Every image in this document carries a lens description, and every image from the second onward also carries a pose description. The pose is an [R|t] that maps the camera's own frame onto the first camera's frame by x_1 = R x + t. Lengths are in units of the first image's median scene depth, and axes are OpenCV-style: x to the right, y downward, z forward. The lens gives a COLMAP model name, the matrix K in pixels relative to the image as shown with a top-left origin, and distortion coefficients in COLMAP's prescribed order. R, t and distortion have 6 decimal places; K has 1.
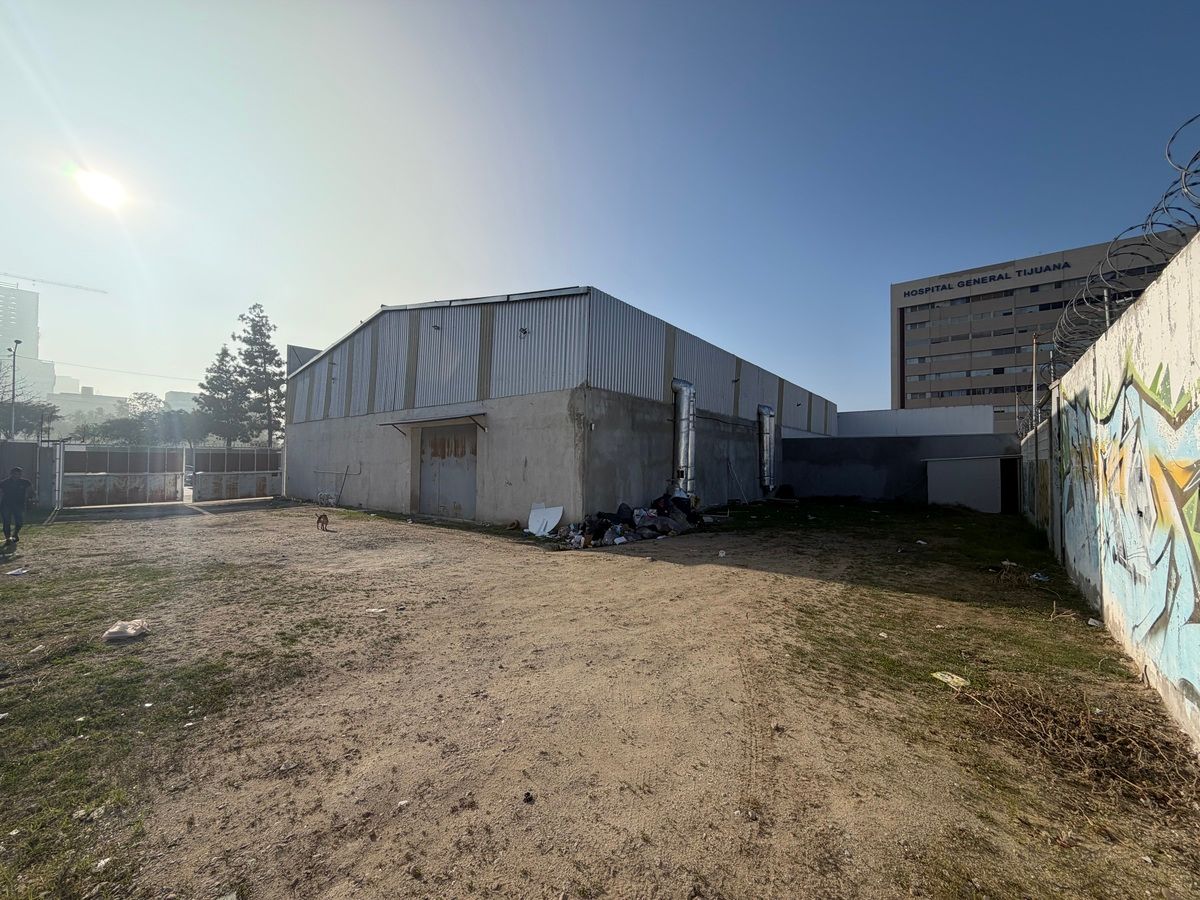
lens RADIAL K [[479.8, 0, 601.2], [0, 479.8, 447.9], [0, 0, 1]] dist [-0.000900, 0.000859]
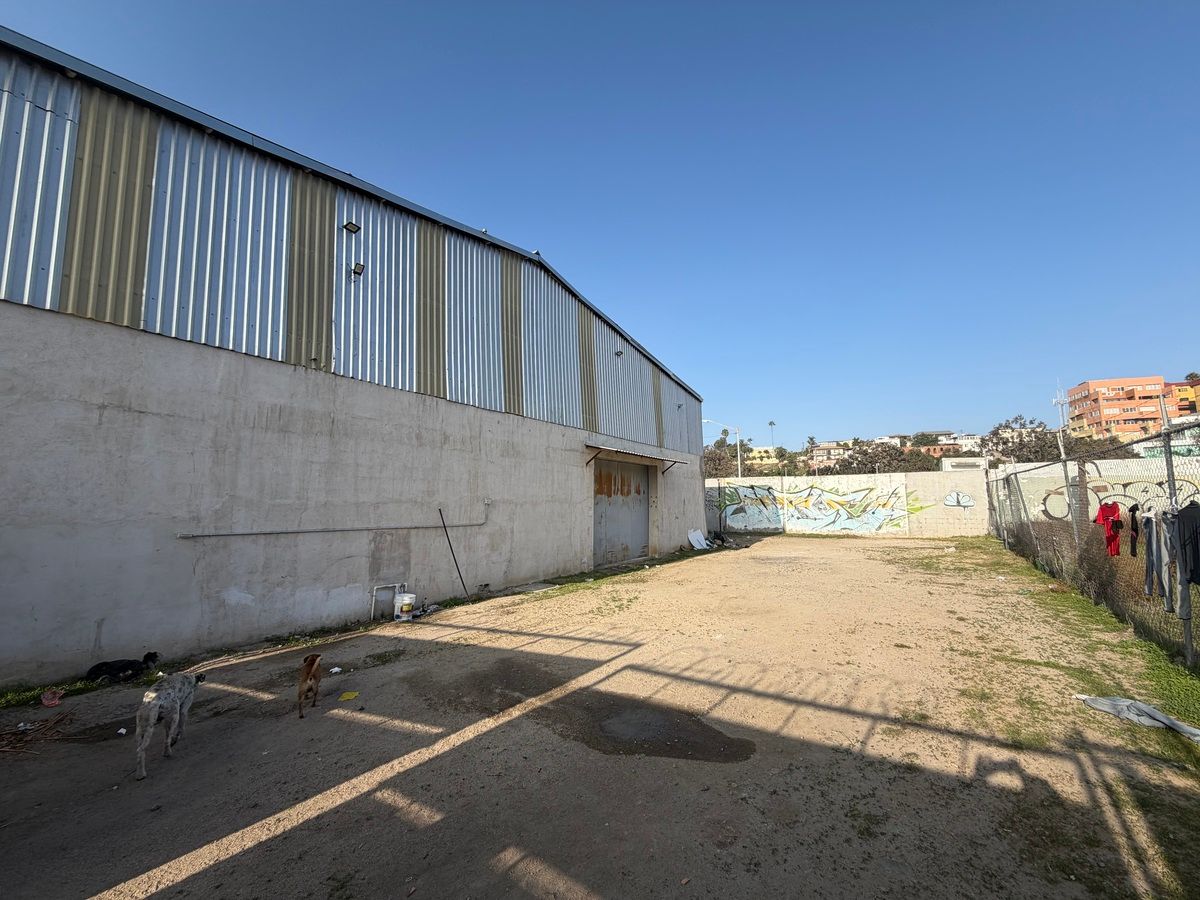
lens RADIAL K [[479.8, 0, 601.1], [0, 479.8, 451.5], [0, 0, 1]] dist [-0.000900, 0.000859]
pose [[-0.106123, 0.106767, 0.988604, -1.289173], [-0.030246, 0.993412, -0.110533, 0.039854], [-0.993893, -0.041632, -0.102195, 1.179909]]
